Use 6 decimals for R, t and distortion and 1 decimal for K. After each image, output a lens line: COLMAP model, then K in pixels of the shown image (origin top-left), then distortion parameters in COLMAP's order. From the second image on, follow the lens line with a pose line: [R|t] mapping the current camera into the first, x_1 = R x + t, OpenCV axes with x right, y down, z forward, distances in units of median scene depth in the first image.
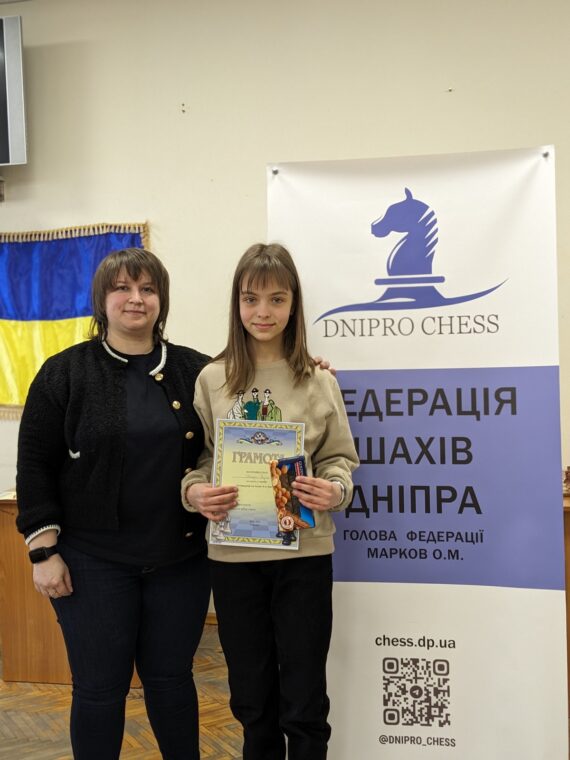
lens RADIAL K [[997.0, 0, 272.3], [0, 997.0, 371.6], [0, 0, 1]] dist [0.027179, 0.000000]
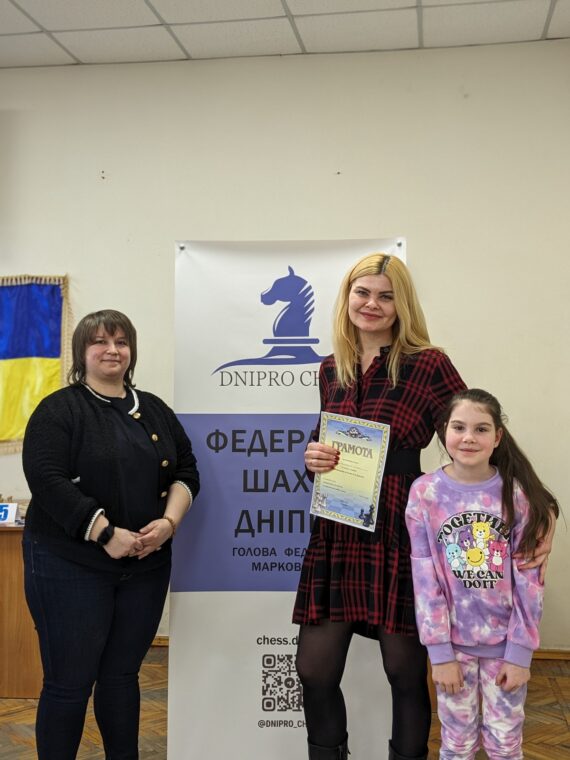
lens RADIAL K [[997.0, 0, 312.9], [0, 997.0, 362.4], [0, 0, 1]] dist [0.027179, 0.000000]
pose [[0.991523, 0.022573, 0.127959, 0.008679], [-0.016234, 0.998599, -0.050370, -0.004373], [-0.128917, 0.047865, 0.990500, -0.208992]]
